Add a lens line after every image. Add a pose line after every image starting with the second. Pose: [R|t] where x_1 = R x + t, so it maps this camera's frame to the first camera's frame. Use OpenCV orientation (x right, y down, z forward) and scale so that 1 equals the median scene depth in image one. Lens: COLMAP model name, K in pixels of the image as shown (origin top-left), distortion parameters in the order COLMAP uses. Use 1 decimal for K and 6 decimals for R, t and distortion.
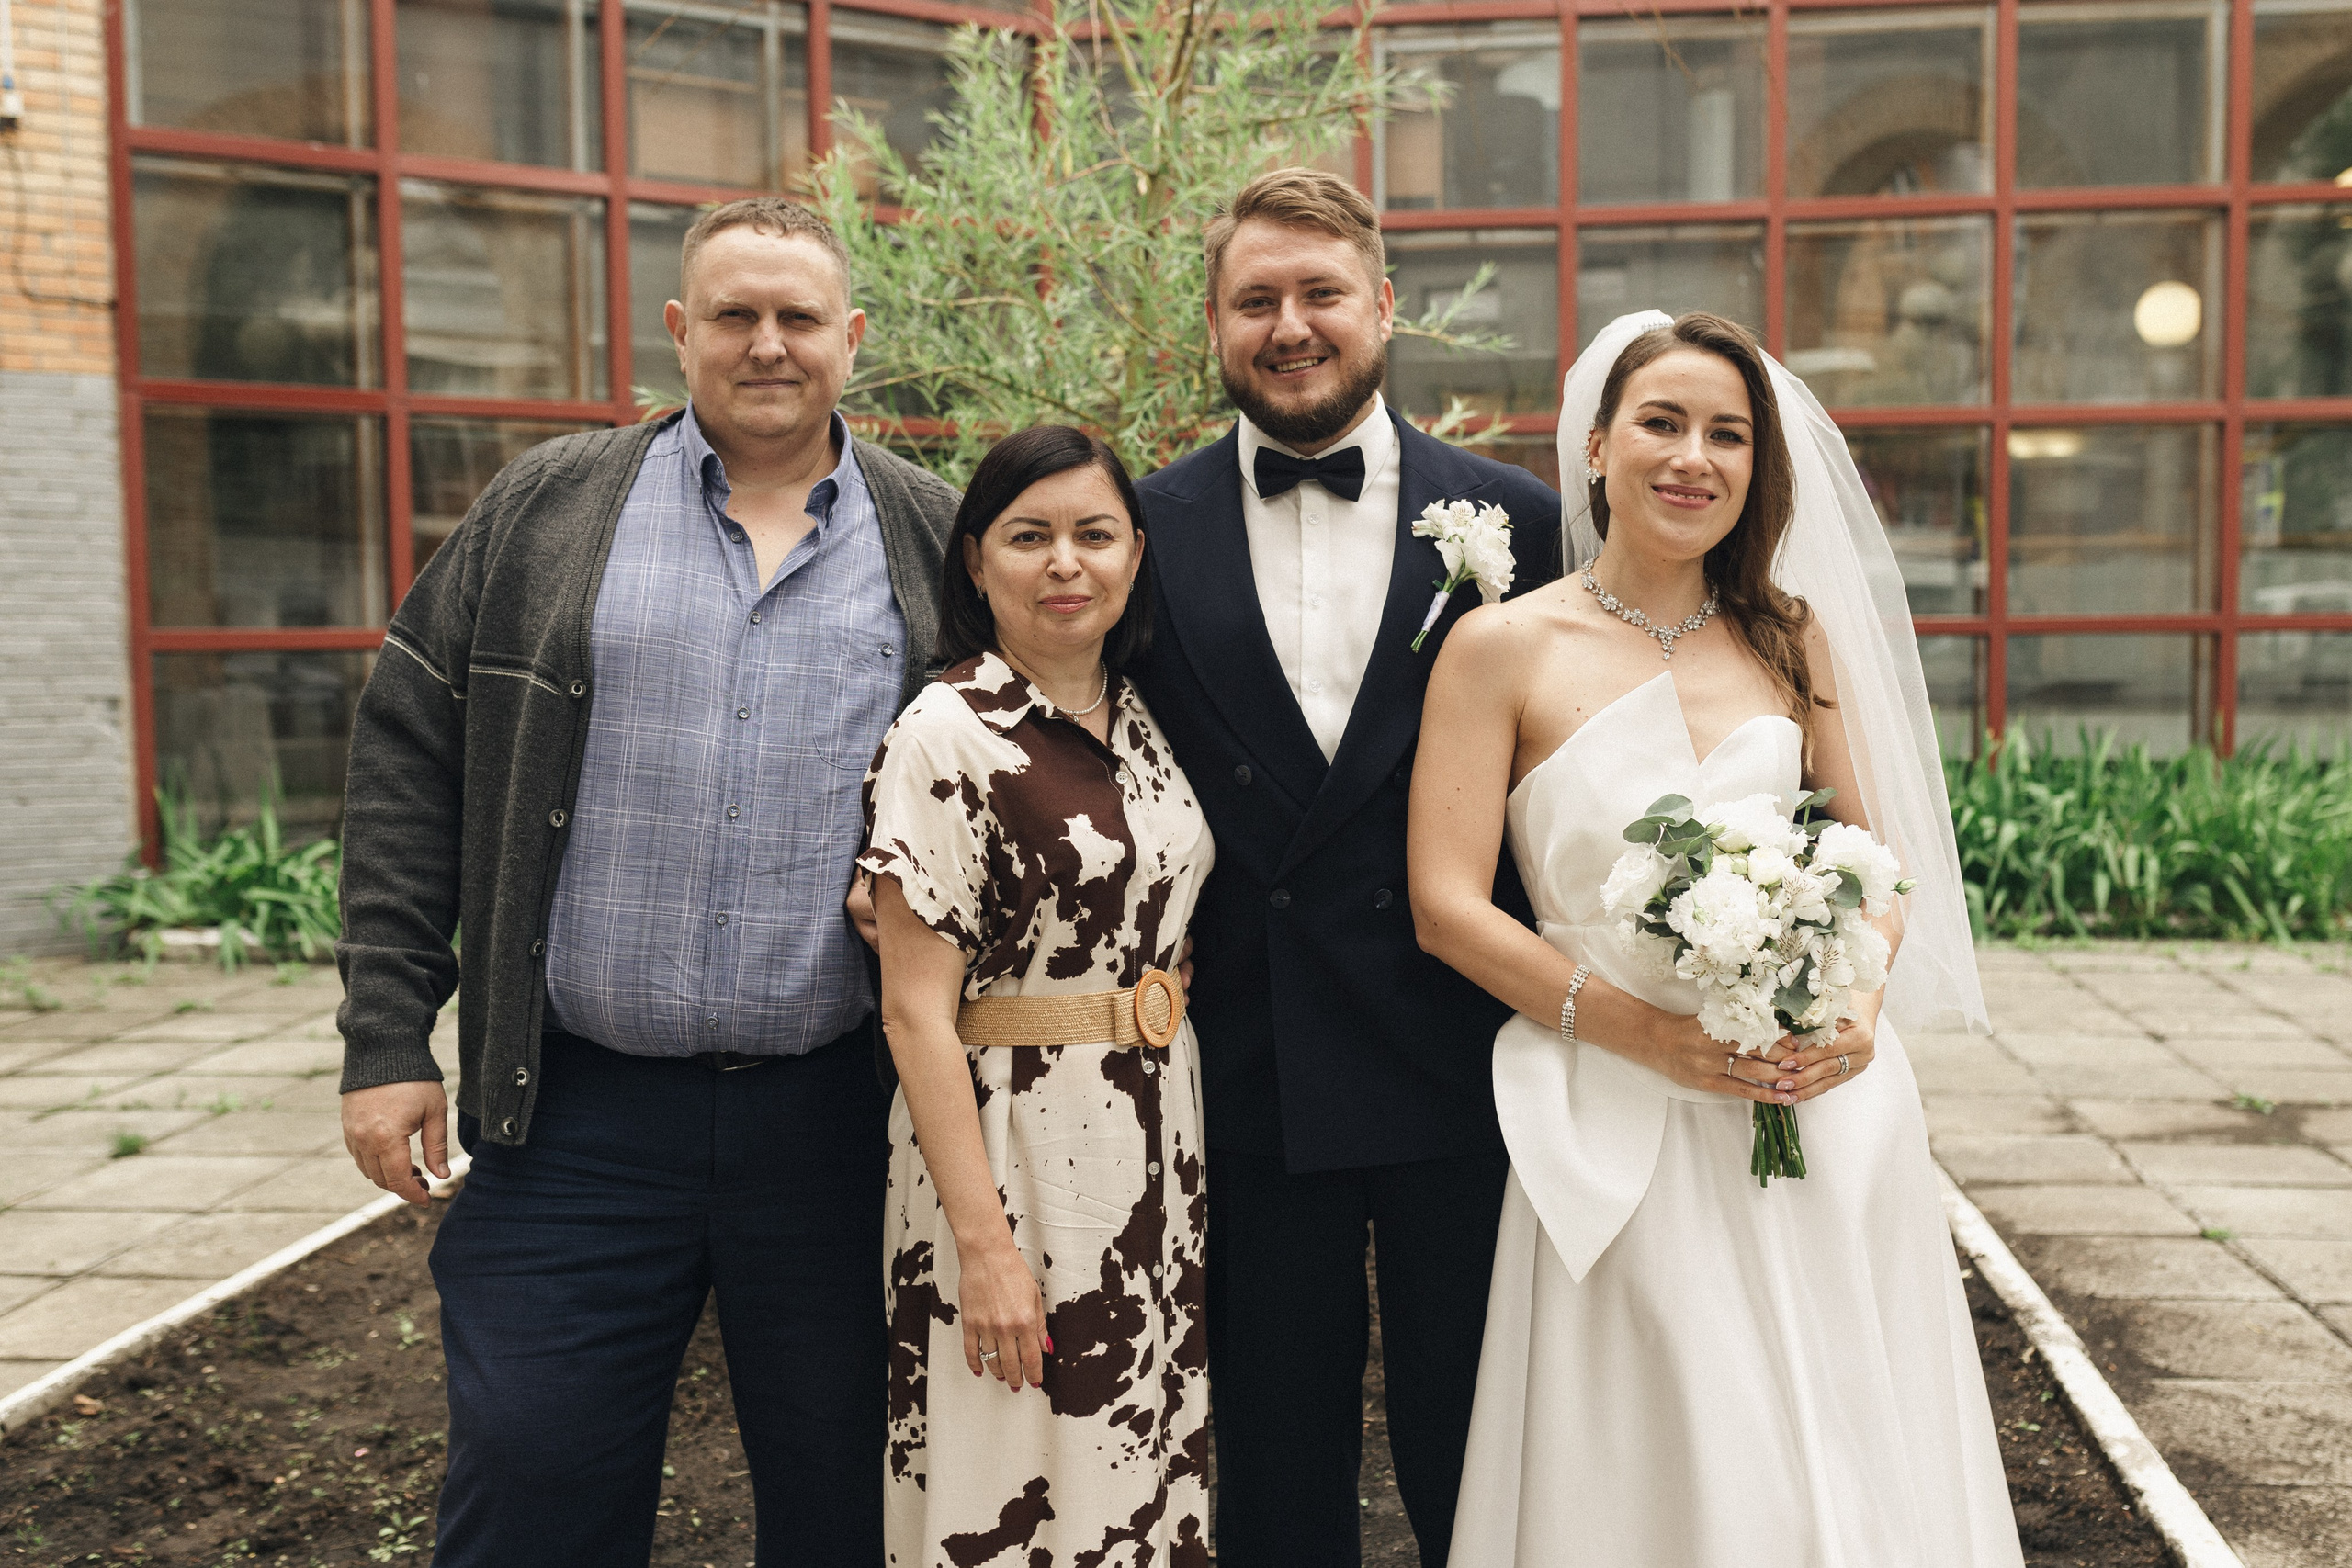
lens RADIAL K [[2413.5, 0, 1256.2], [0, 2413.5, 798.3], [0, 0, 1]] dist [-0.000352, -0.000208]
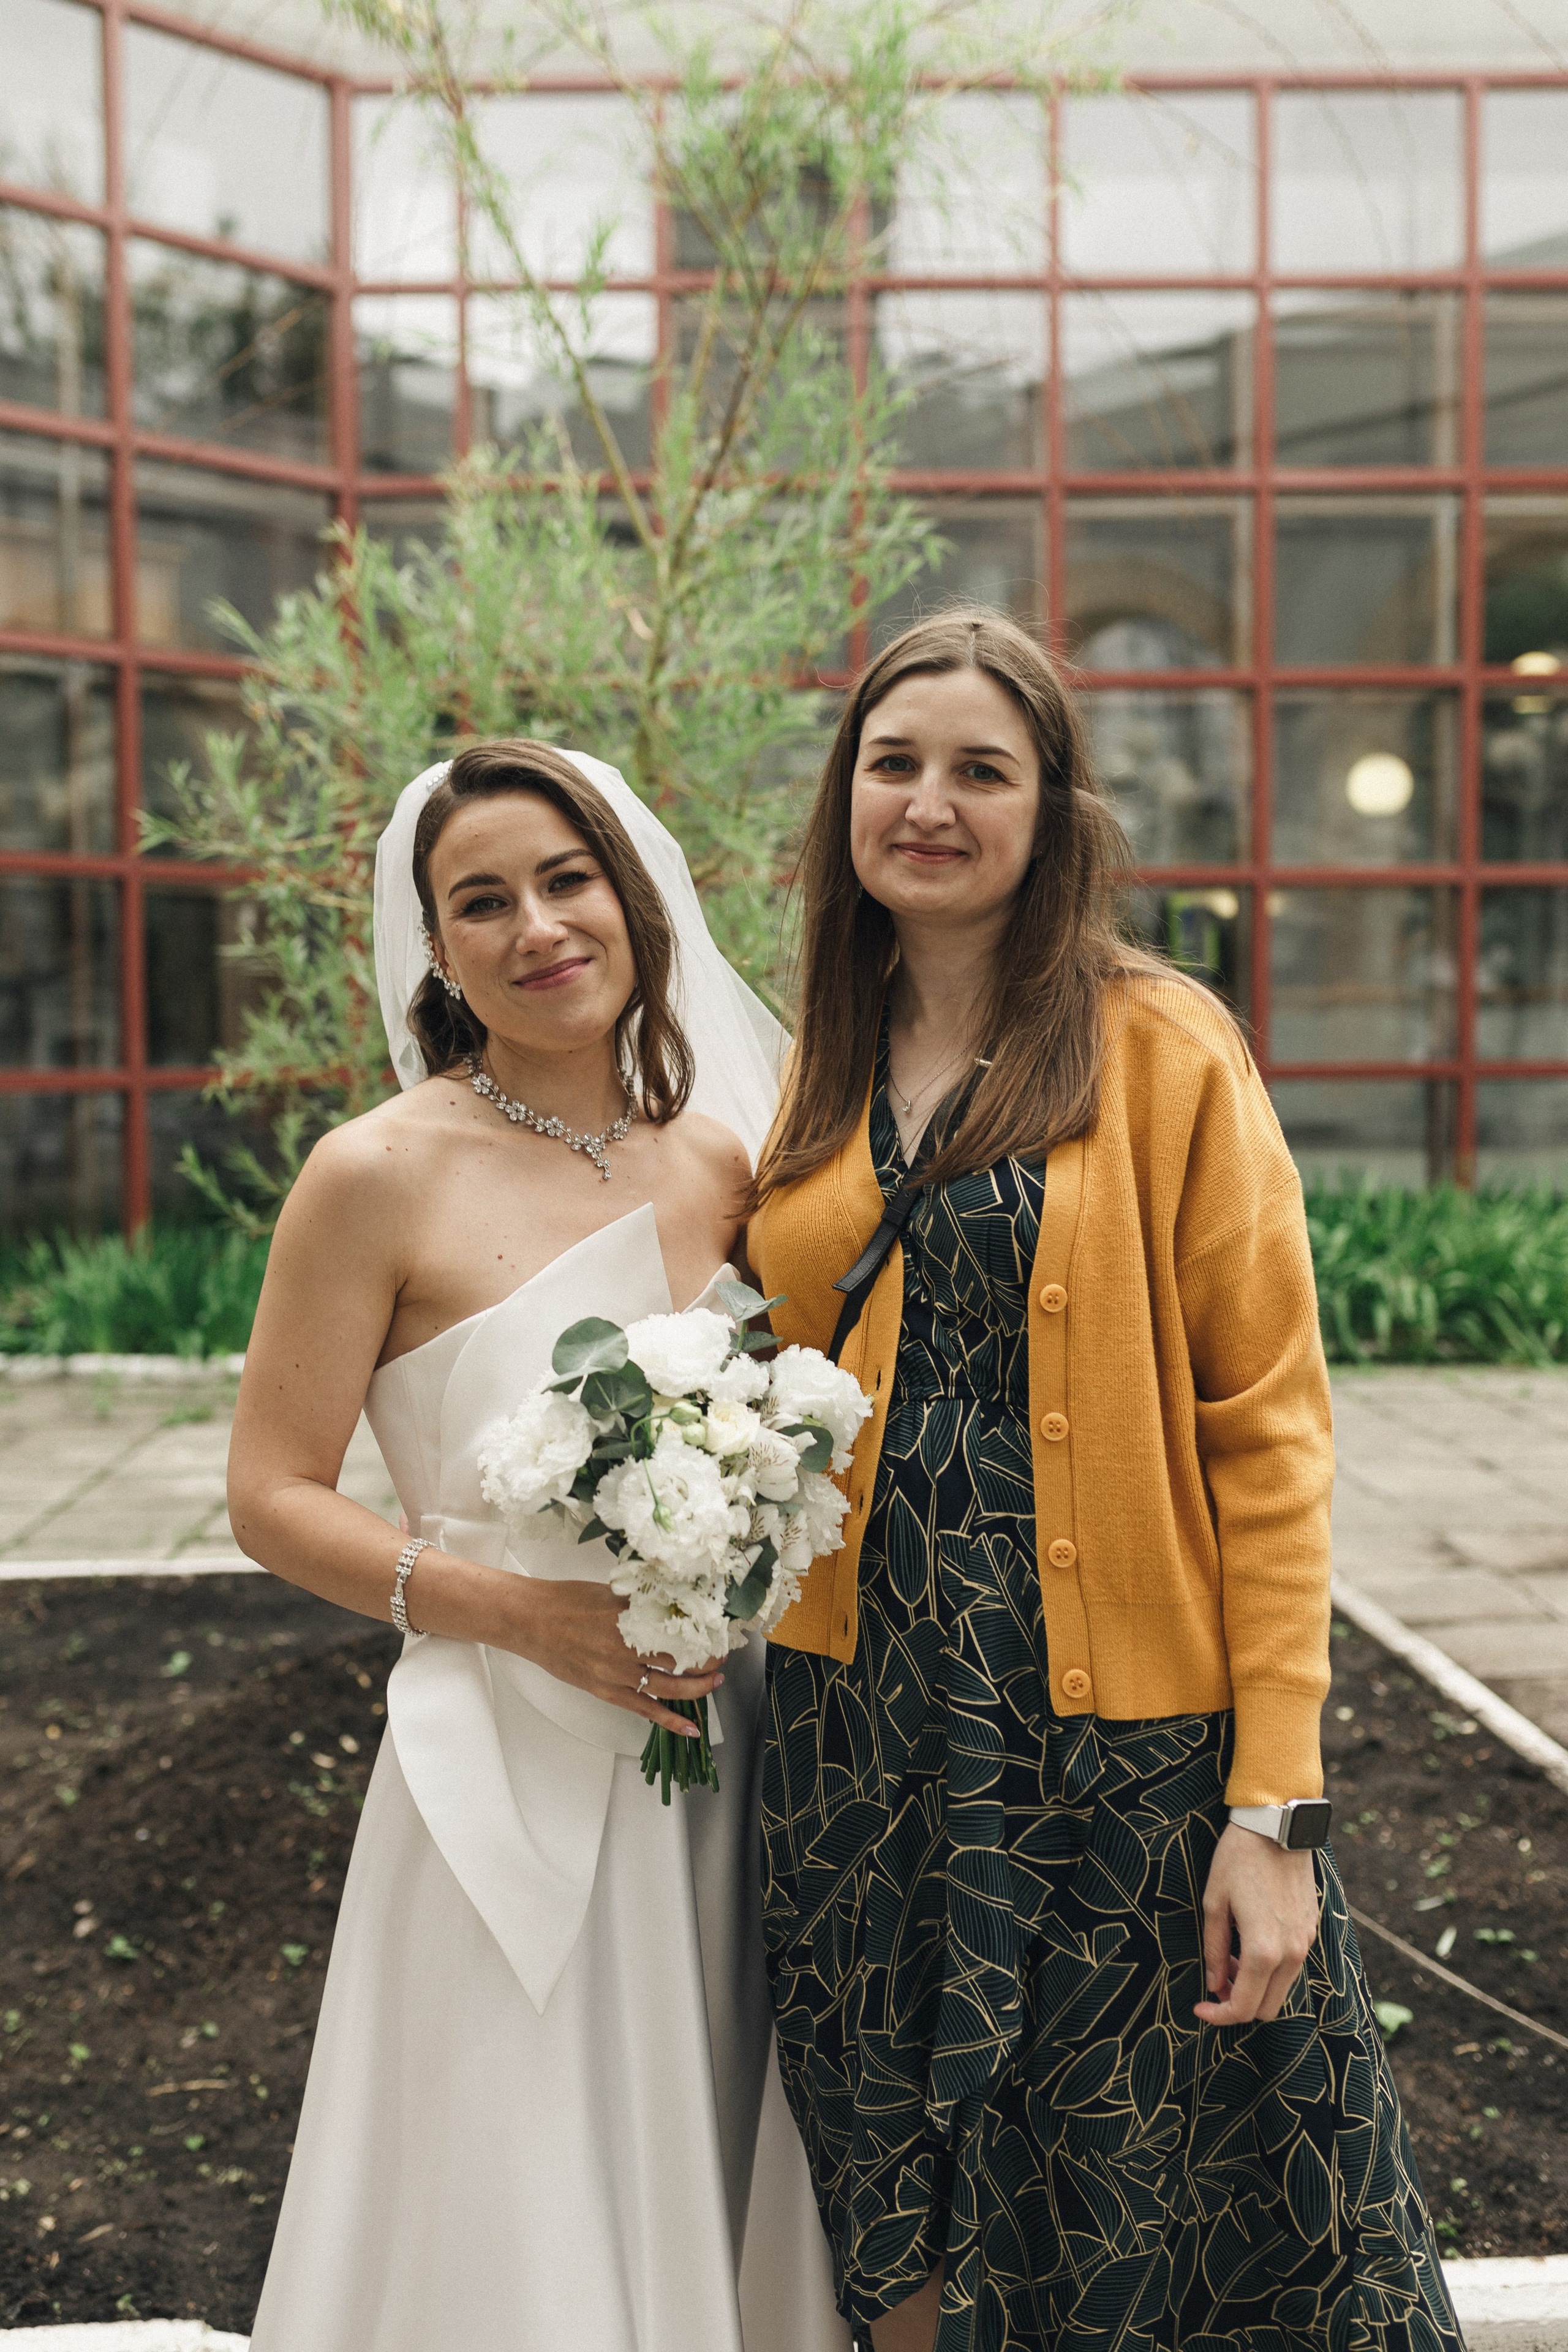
lens RADIAL K [[2265.6, 0, 786.4], [0, 2265.6, 1175.8], [0, 0, 1]] dist [0.002329, -0.010670]
pose [[0.989125, -0.006761, 0.146919, -0.126825], [0.010152, 0.999699, -0.022342, -0.014237], [-0.146724, 0.023590, 0.988896, 0.107700]]
